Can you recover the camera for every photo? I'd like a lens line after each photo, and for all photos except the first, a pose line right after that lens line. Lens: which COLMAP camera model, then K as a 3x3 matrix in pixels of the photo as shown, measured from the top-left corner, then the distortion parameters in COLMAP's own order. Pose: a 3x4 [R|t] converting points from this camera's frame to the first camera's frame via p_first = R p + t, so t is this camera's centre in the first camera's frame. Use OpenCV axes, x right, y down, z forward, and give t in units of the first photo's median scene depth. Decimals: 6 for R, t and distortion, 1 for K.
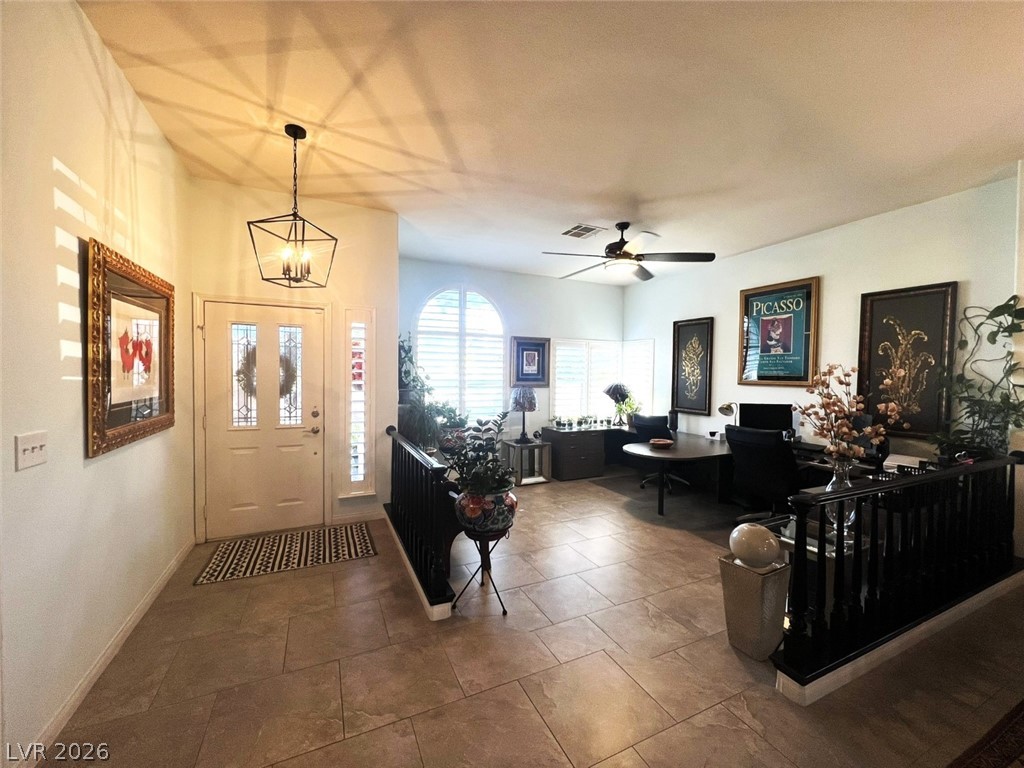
lens RADIAL K [[408.2, 0, 514.0], [0, 408.2, 384.5], [0, 0, 1]] dist [-0.000195, 0.000087]
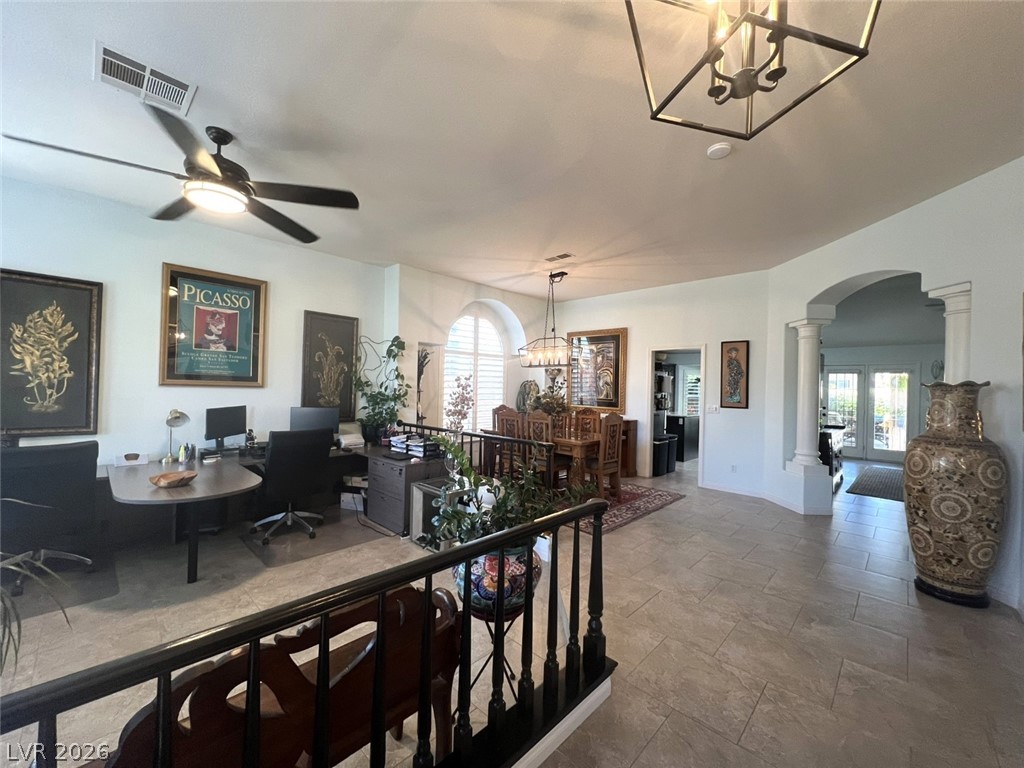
lens RADIAL K [[408.2, 0, 512.3], [0, 408.2, 386.7], [0, 0, 1]] dist [-0.000195, 0.000087]
pose [[-0.345148, -0.018696, 0.938362, -0.524593], [-0.004213, 0.999822, 0.018371, -0.019417], [-0.938539, 0.002387, -0.345165, 0.872707]]
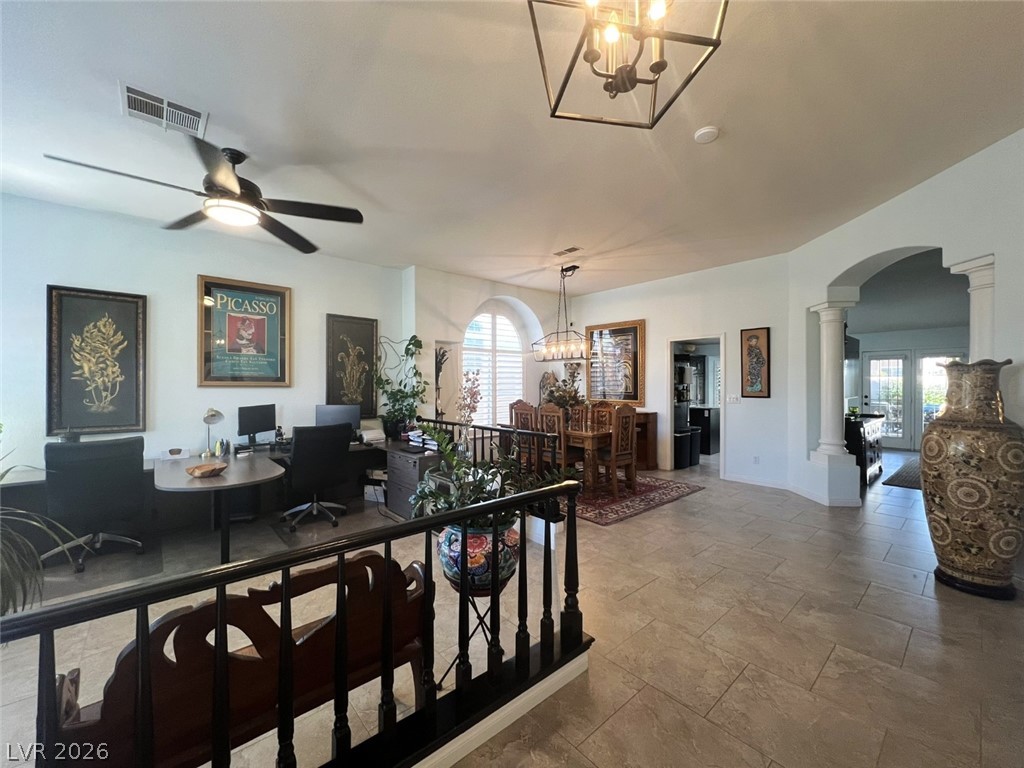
lens RADIAL K [[408.2, 0, 512.5], [0, 408.2, 387.0], [0, 0, 1]] dist [-0.000195, 0.000087]
pose [[-0.264626, -0.016725, 0.964206, -0.571439], [0.021455, 0.999500, 0.023225, -0.007147], [-0.964113, 0.026833, -0.264134, 0.811693]]
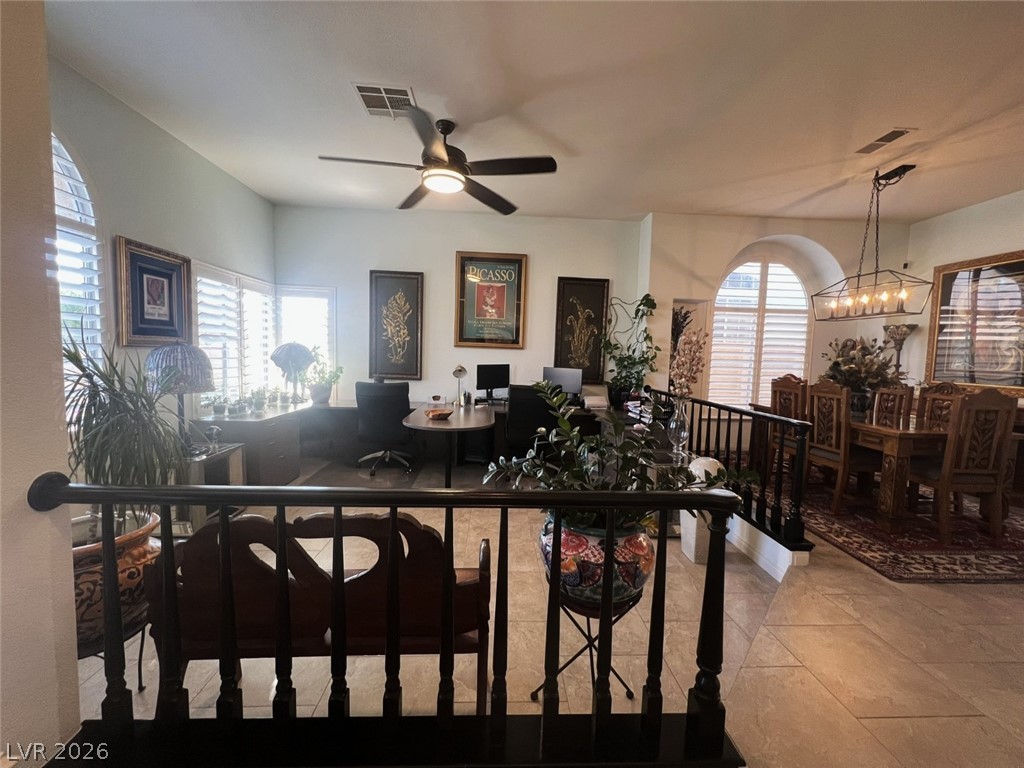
lens RADIAL K [[408.2, 0, 515.0], [0, 408.2, 386.5], [0, 0, 1]] dist [-0.000195, 0.000087]
pose [[0.386271, -0.073977, 0.919414, -0.435195], [-0.002709, 0.996683, 0.081333, 0.021548], [-0.922381, -0.033907, 0.384789, 0.639681]]
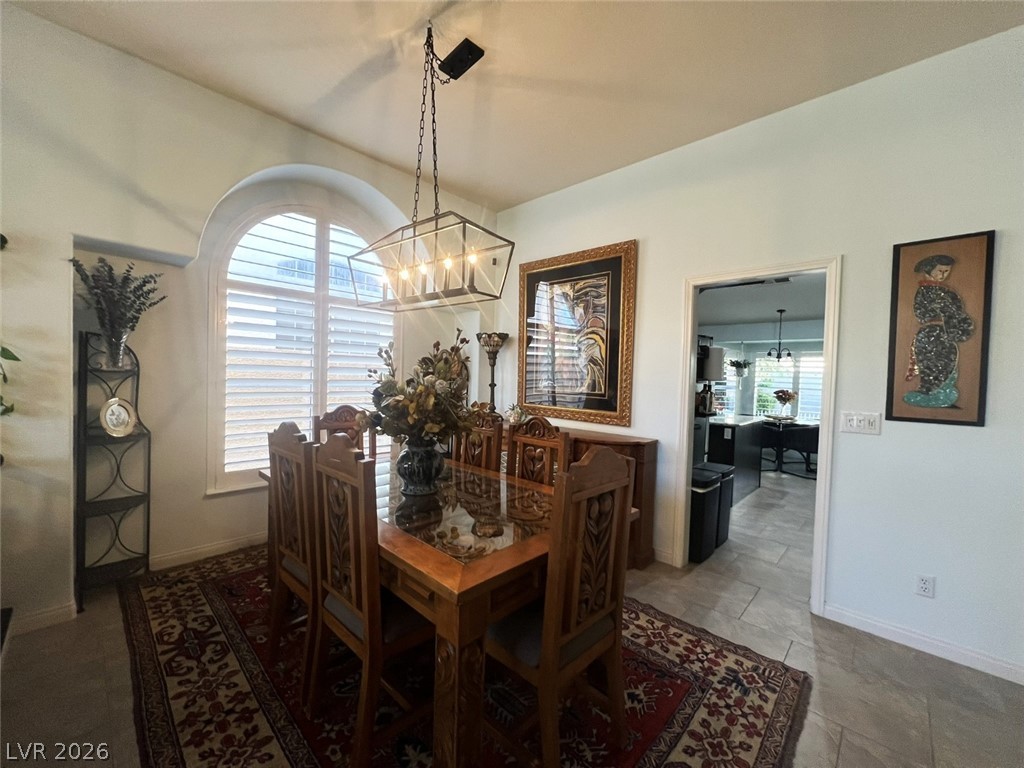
lens RADIAL K [[408.2, 0, 514.2], [0, 408.2, 387.1], [0, 0, 1]] dist [-0.000195, 0.000087]
pose [[-0.359293, -0.045586, 0.932111, 0.255378], [-0.012614, 0.998952, 0.043993, 0.016897], [-0.933140, 0.004049, -0.359492, 0.338105]]
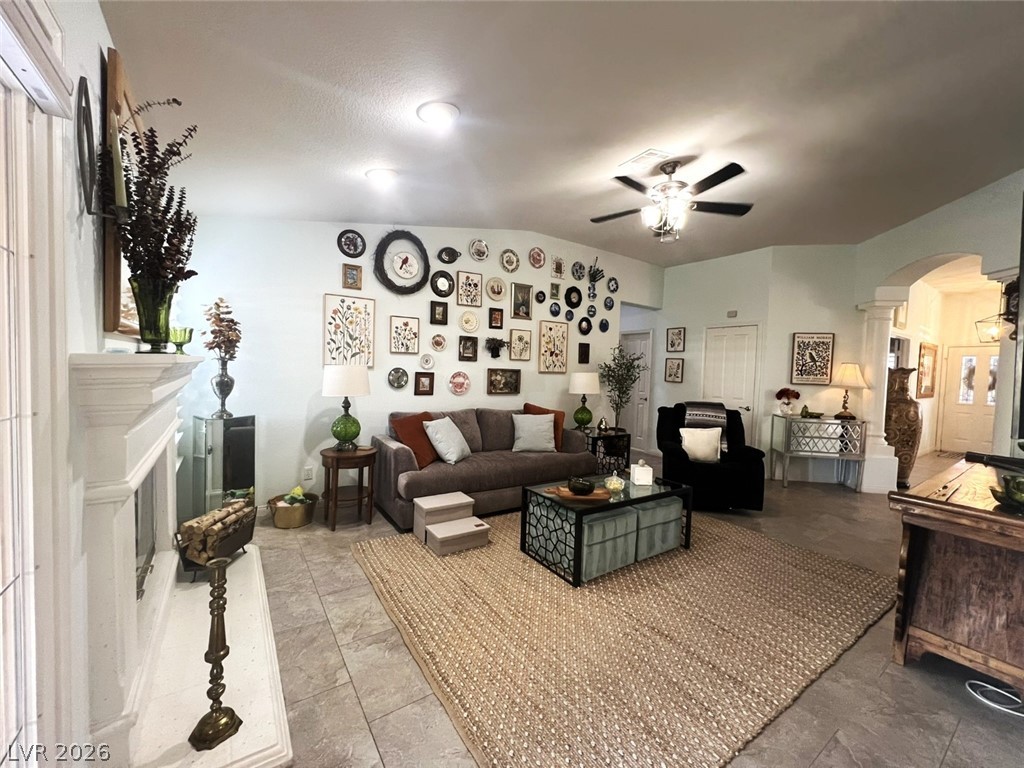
lens RADIAL K [[408.2, 0, 515.4], [0, 408.2, 385.3], [0, 0, 1]] dist [-0.000195, 0.000087]
pose [[0.161044, 0.036277, -0.986280, 0.992408], [-0.052376, 0.998230, 0.028164, 0.065979], [0.985556, 0.047122, 0.162659, -1.560153]]
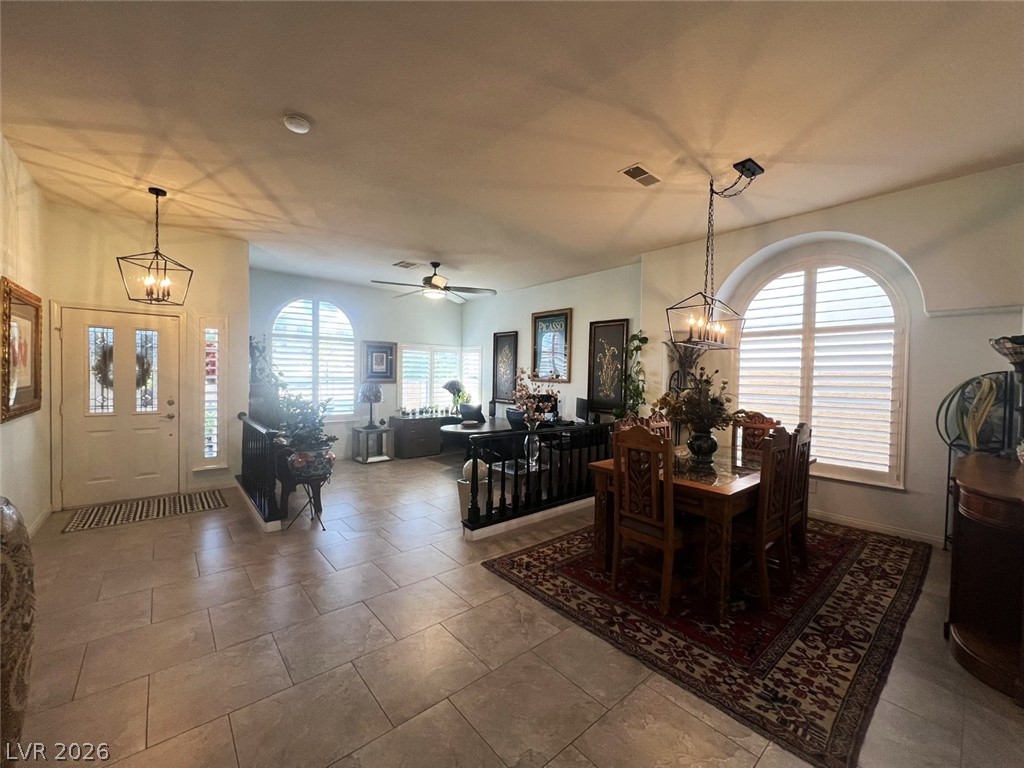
lens RADIAL K [[408.2, 0, 512.9], [0, 408.2, 385.5], [0, 0, 1]] dist [-0.000195, 0.000087]
pose [[0.965112, 0.001648, 0.261831, 0.173962], [-0.002430, 0.999994, 0.002660, 0.015504], [-0.261825, -0.003204, 0.965110, -0.428414]]
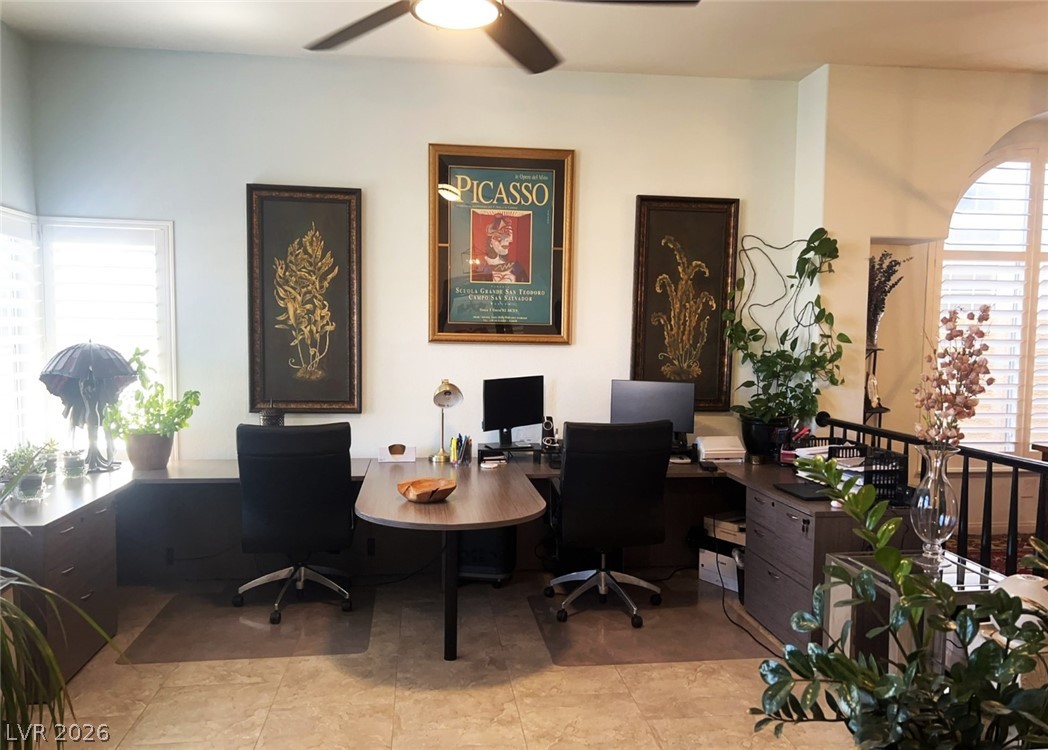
lens RADIAL K [[805.6, 0, 525.2], [0, 805.6, 395.7], [0, 0, 1]] dist [0.060318, -0.059311]
pose [[0.316684, -0.081180, 0.945051, -0.440868], [0.017325, 0.996660, 0.079807, -0.014158], [-0.948373, -0.008901, 0.317033, 0.791984]]
